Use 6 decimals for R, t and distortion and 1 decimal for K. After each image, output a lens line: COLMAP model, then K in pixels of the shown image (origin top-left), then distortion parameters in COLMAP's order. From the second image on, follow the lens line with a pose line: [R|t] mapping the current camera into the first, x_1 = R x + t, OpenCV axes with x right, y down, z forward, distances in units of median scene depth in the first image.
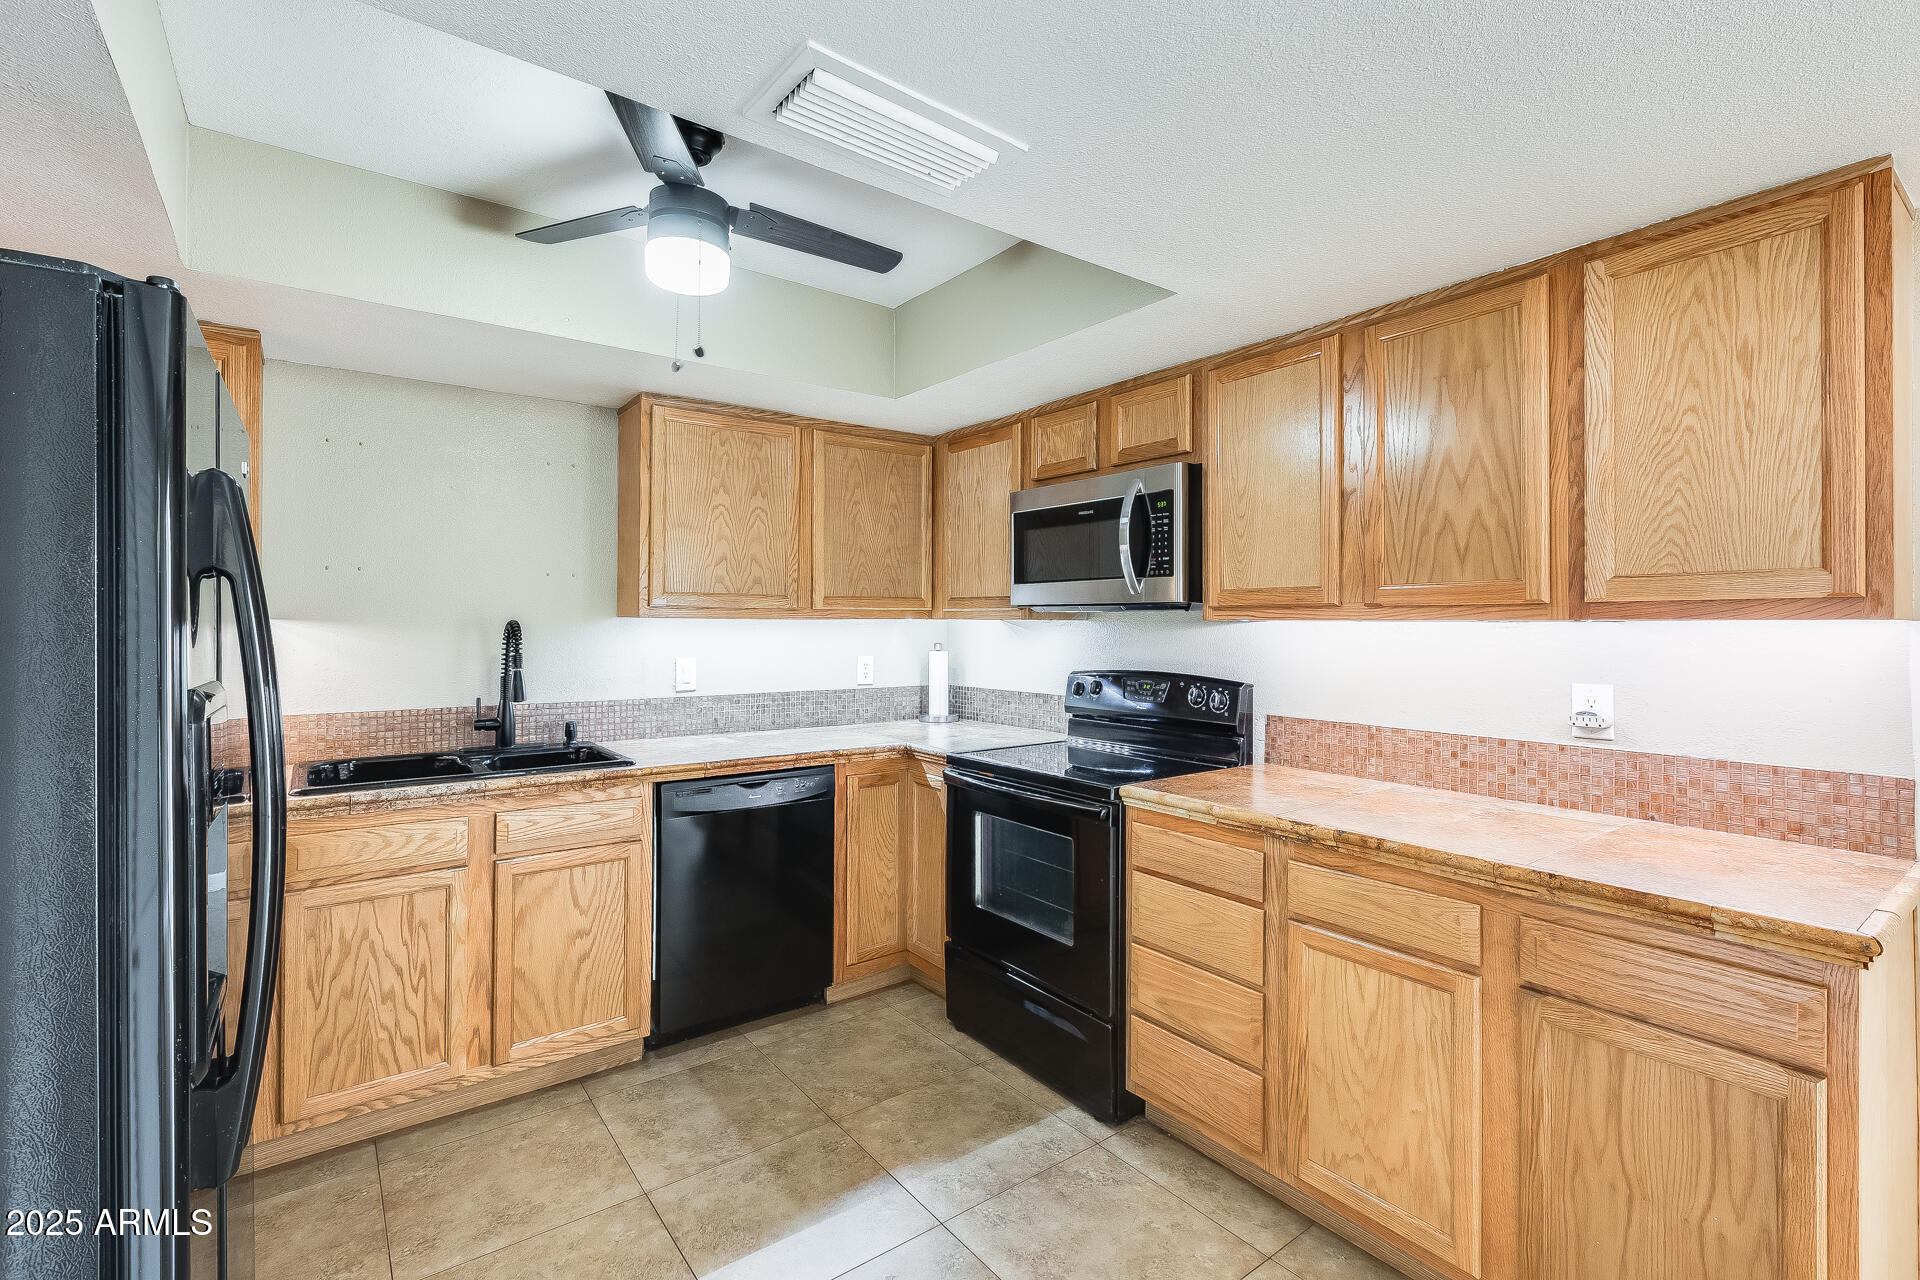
lens RADIAL K [[863.1, 0, 963.0], [0, 863.1, 619.7], [0, 0, 1]] dist [-0.003399, 0.000309]
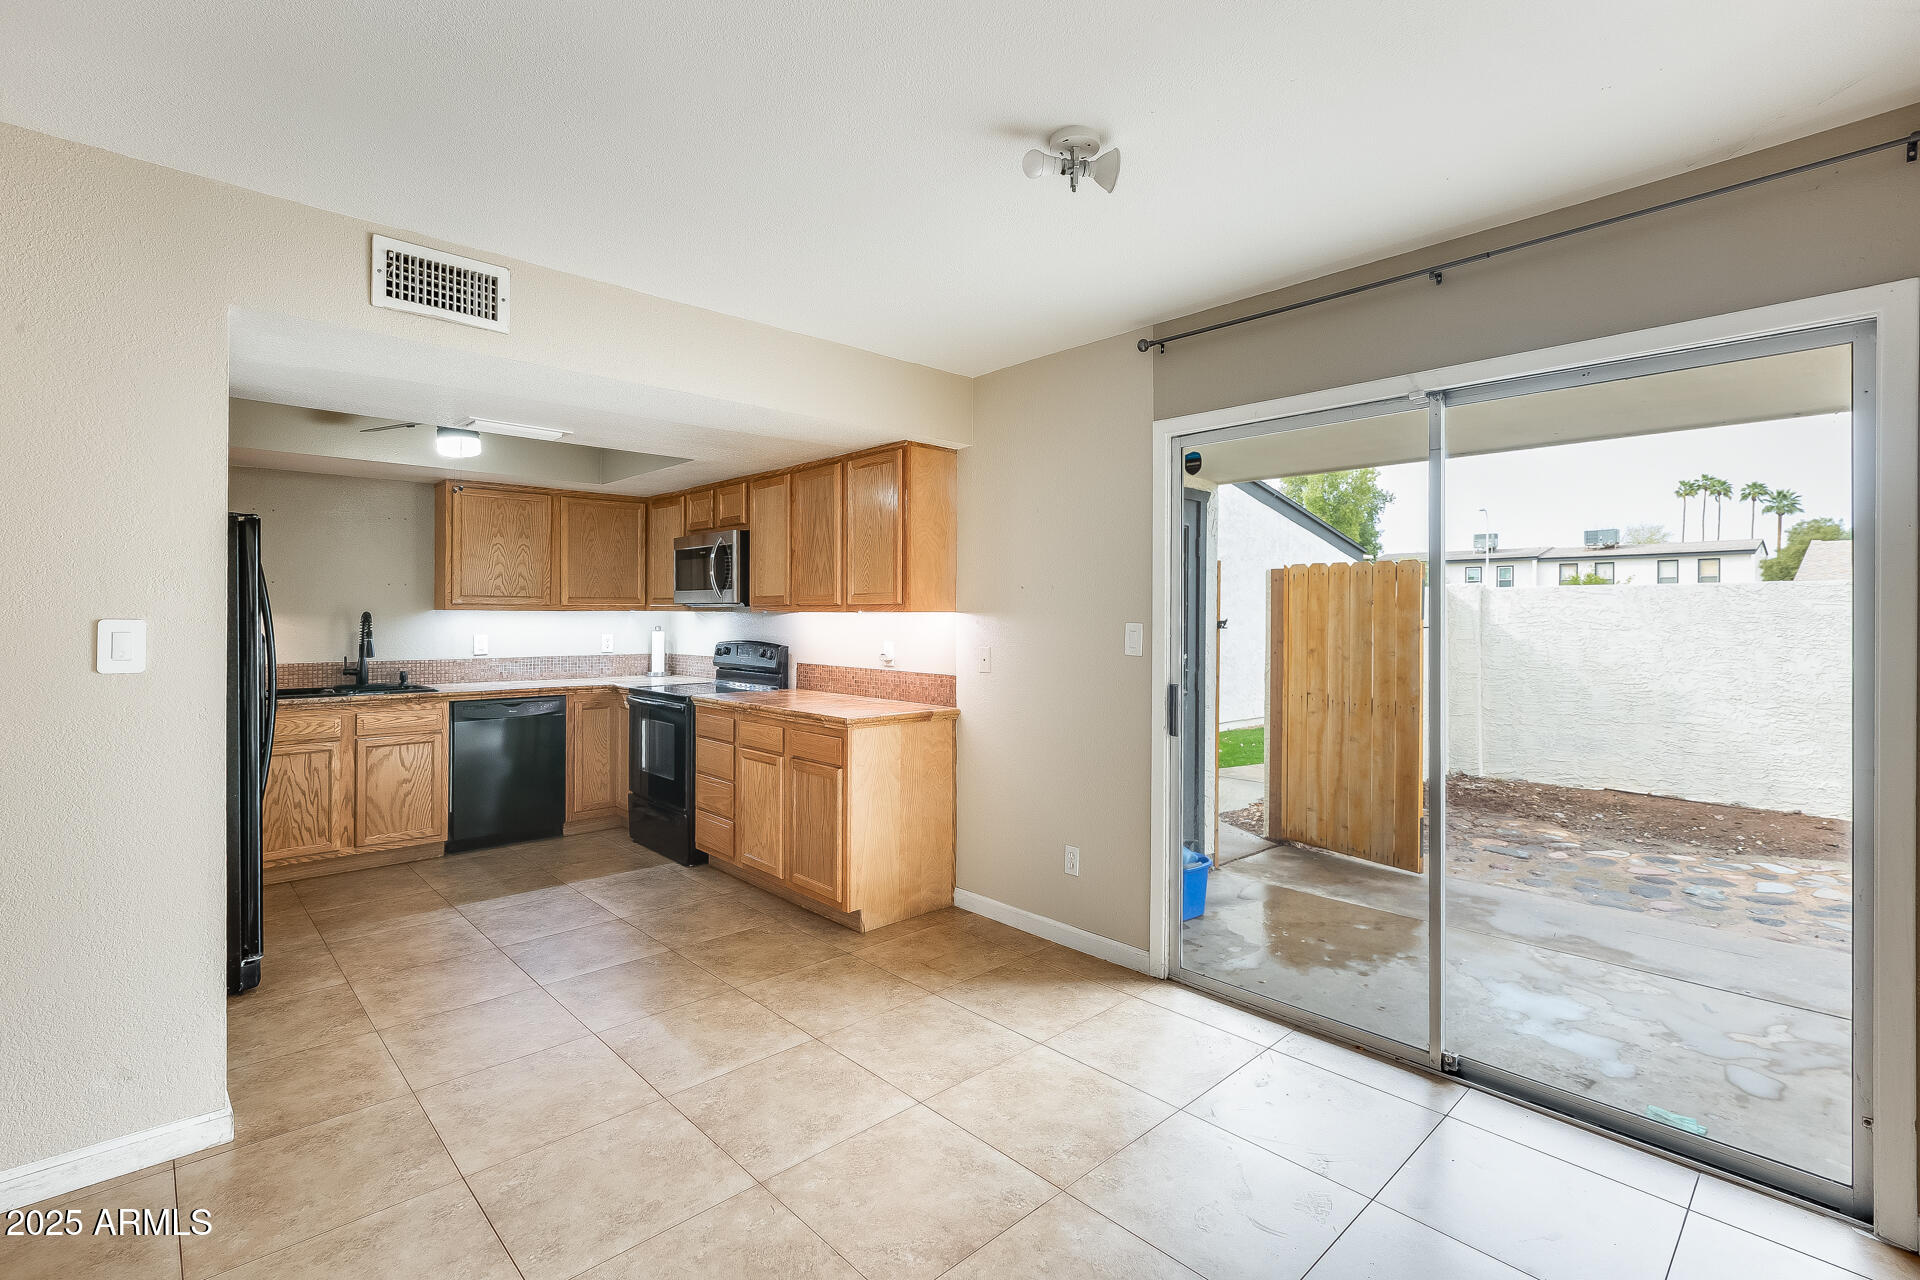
lens RADIAL K [[873.5, 0, 962.7], [0, 873.5, 613.2], [0, 0, 1]] dist [-0.005676, 0.001511]
pose [[0.993780, -0.000389, 0.111361, 0.569055], [-0.000094, 0.999991, 0.004331, -0.005310], [-0.111361, -0.004315, 0.993771, -1.050905]]
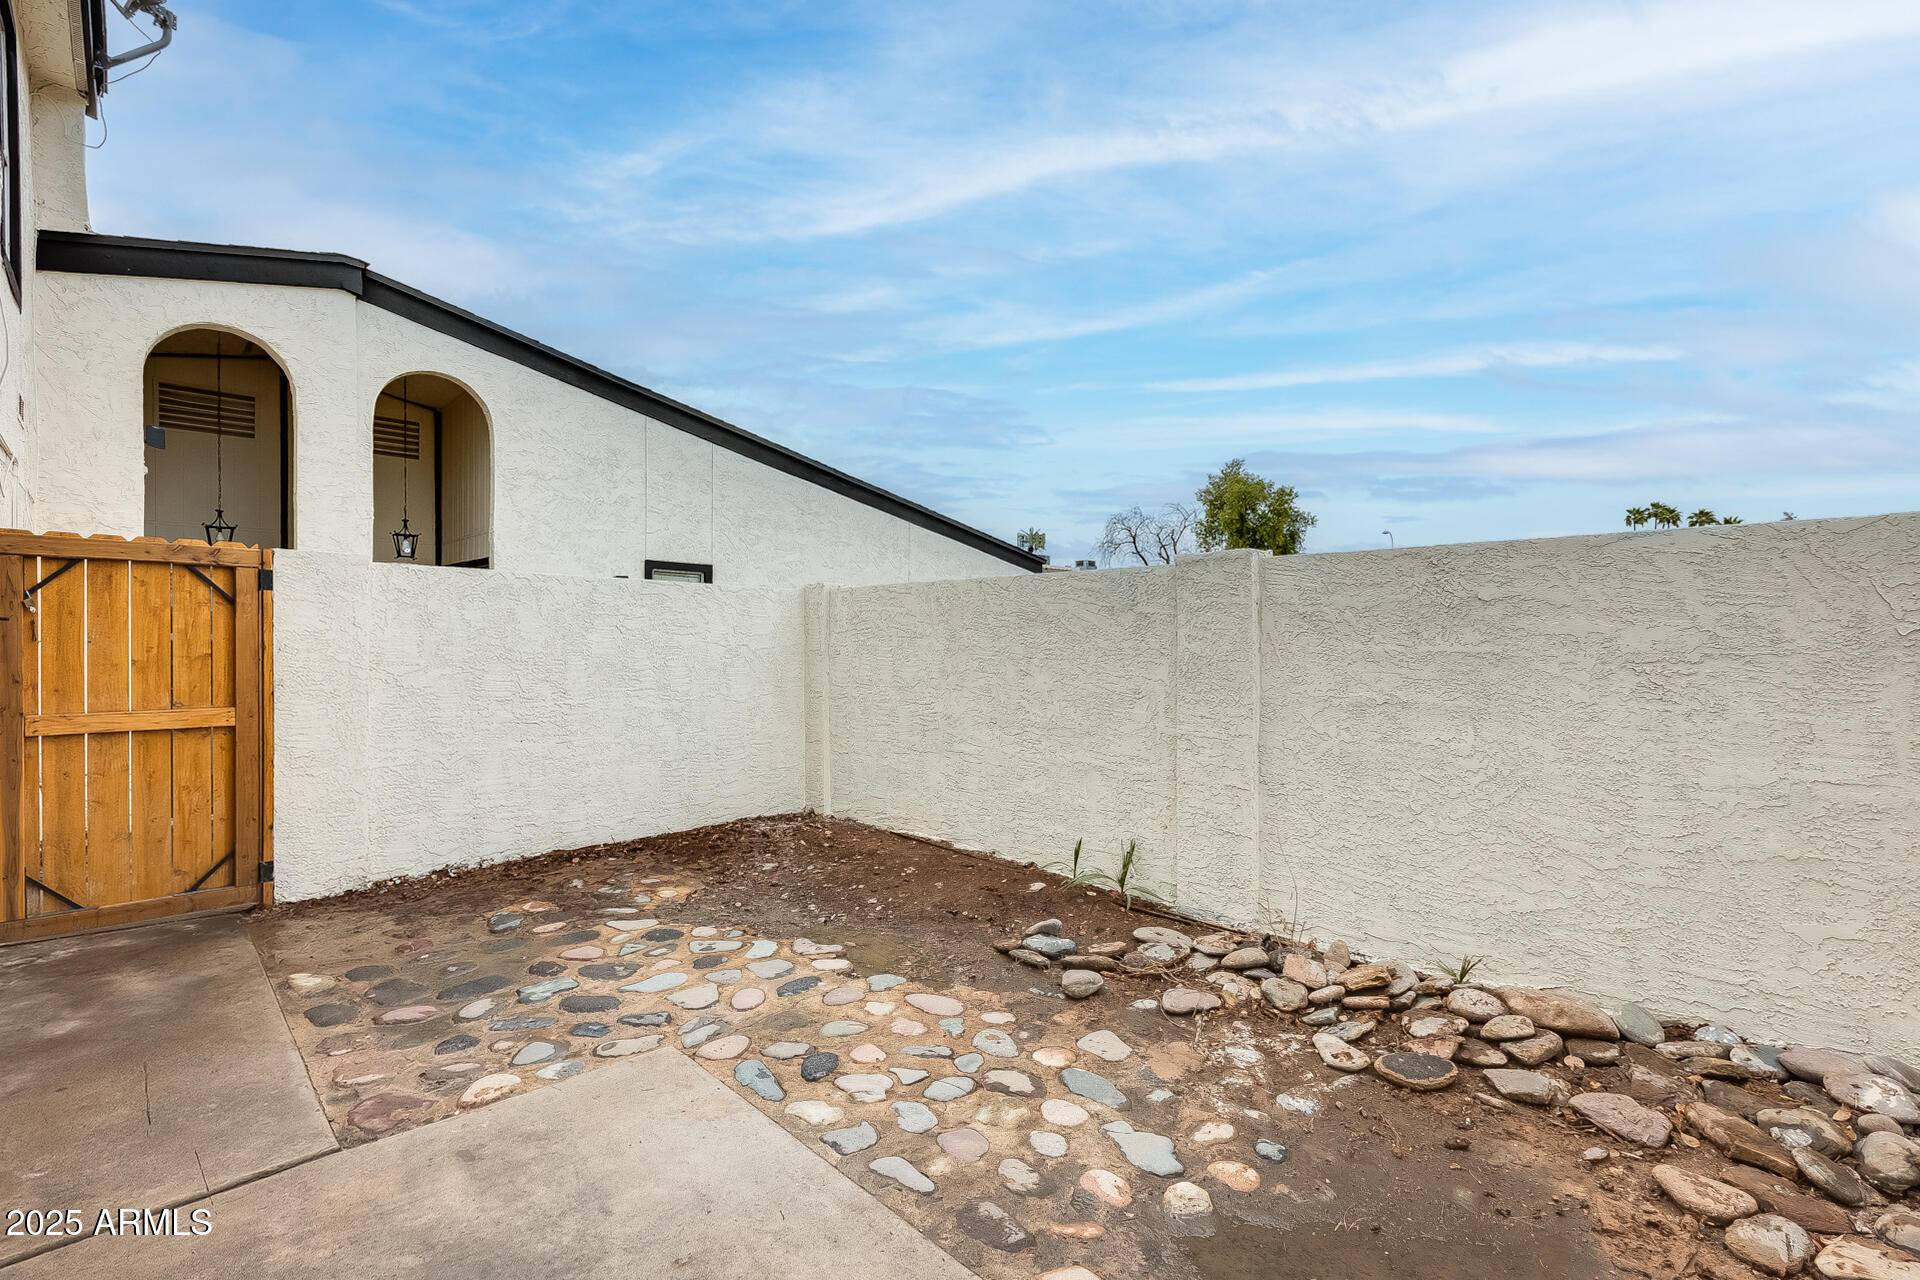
lens RADIAL K [[863.1, 0, 965.5], [0, 863.1, 659.4], [0, 0, 1]] dist [-0.003399, 0.000309]
pose [[0.992084, 0.001602, 0.125564, 3.047621], [-0.005423, 0.999532, 0.030096, 0.053908], [-0.125457, -0.030538, 0.991629, -0.731581]]
